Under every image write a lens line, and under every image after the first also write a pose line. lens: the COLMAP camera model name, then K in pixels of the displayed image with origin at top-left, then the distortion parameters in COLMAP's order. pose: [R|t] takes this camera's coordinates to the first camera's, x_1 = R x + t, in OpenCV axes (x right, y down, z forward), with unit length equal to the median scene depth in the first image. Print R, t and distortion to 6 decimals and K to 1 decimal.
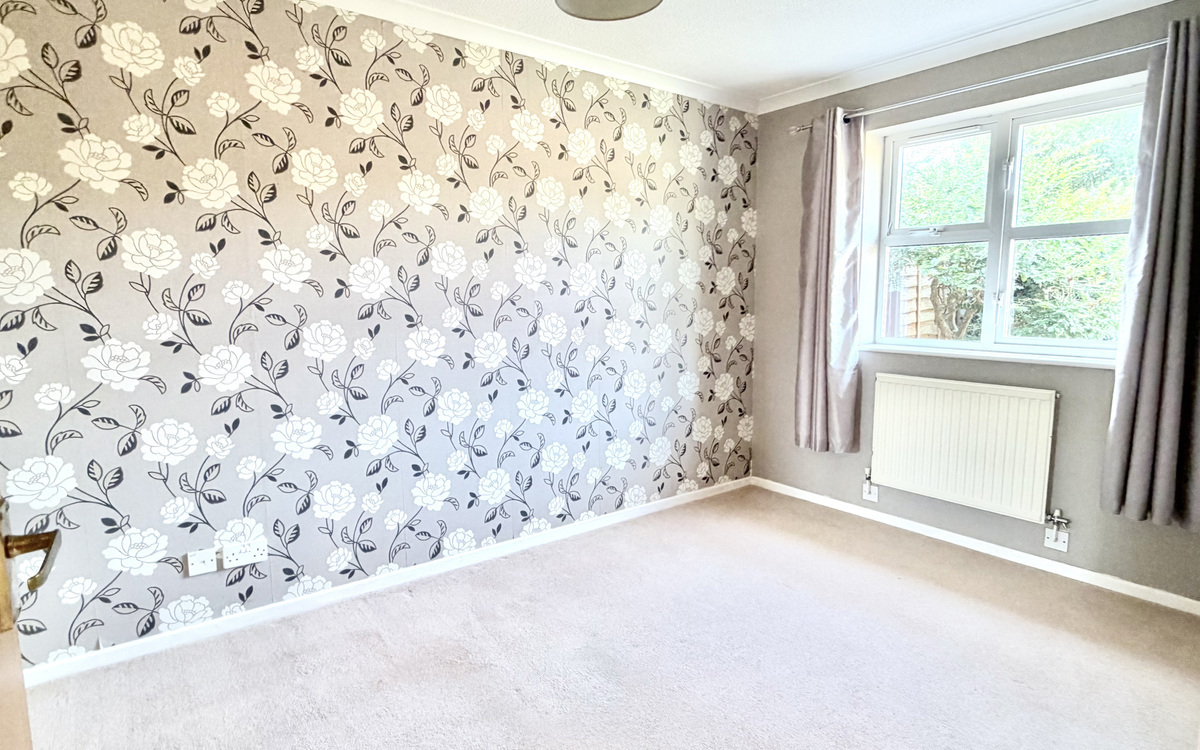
lens RADIAL K [[647.9, 0, 597.9], [0, 647.9, 375.6], [0, 0, 1]] dist [-0.000492, 0.000295]
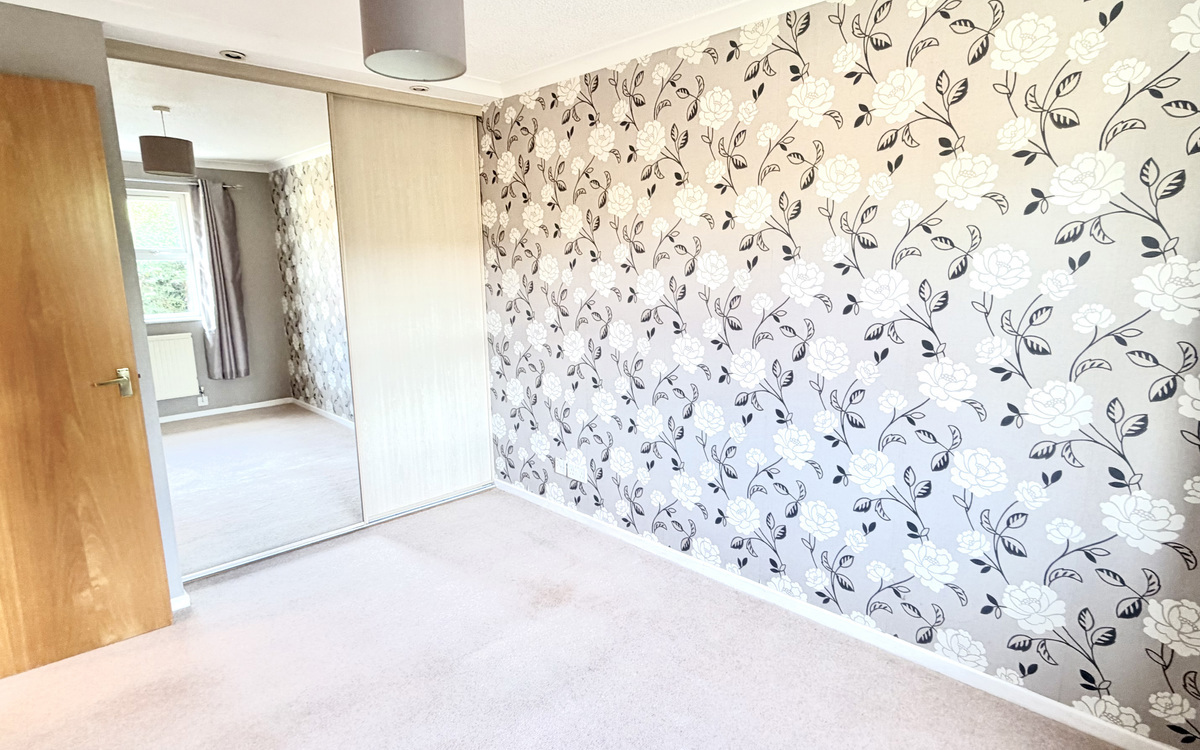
lens RADIAL K [[647.9, 0, 598.8], [0, 647.9, 376.3], [0, 0, 1]] dist [-0.000492, 0.000295]
pose [[0.116998, 0.187386, -0.975294, 0.725536], [-0.111895, 0.978272, 0.174535, -0.171040], [0.986809, 0.088710, 0.135423, 0.706479]]
